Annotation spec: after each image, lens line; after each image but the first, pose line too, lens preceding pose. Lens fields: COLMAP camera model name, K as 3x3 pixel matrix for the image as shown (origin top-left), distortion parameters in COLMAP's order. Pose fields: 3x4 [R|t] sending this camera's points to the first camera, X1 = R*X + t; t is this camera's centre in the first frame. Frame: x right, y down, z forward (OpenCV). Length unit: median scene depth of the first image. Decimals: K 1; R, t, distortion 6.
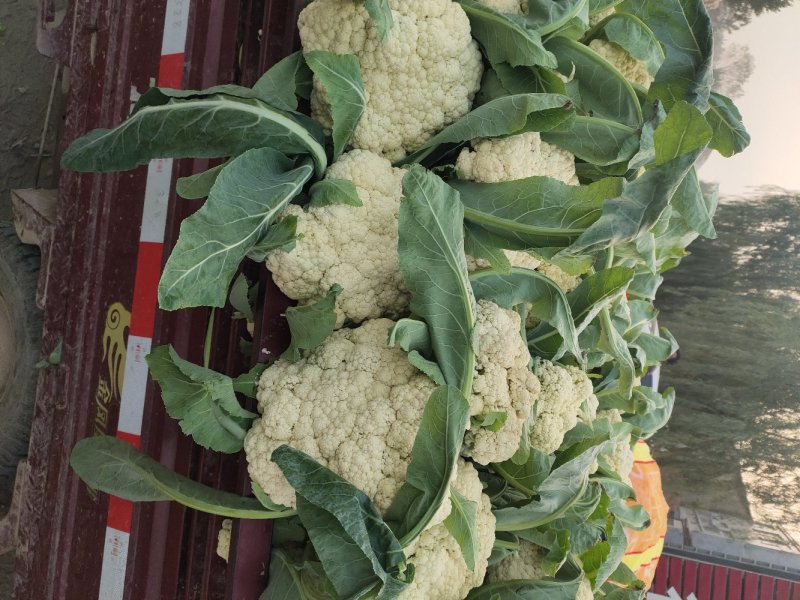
lens RADIAL K [[639.0, 0, 400.0], [0, 639.0, 300.0], [0, 0, 1]] dist [-0.000739, 0.018944]
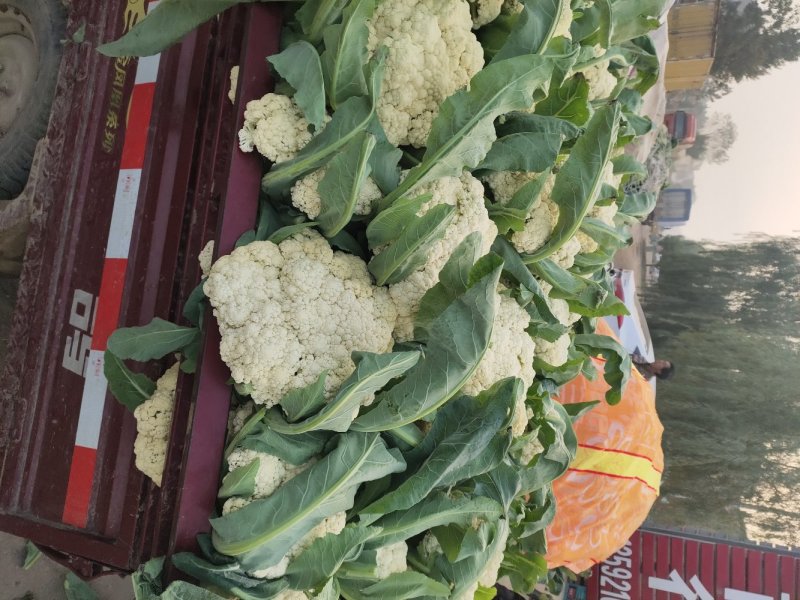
lens RADIAL K [[639.0, 0, 400.0], [0, 639.0, 300.0], [0, 0, 1]] dist [-0.000739, 0.018944]
pose [[0.999952, 0.007654, 0.006193, -0.000517], [-0.006932, 0.993997, -0.109185, 0.598626], [-0.006991, 0.109137, 0.994002, -0.026287]]
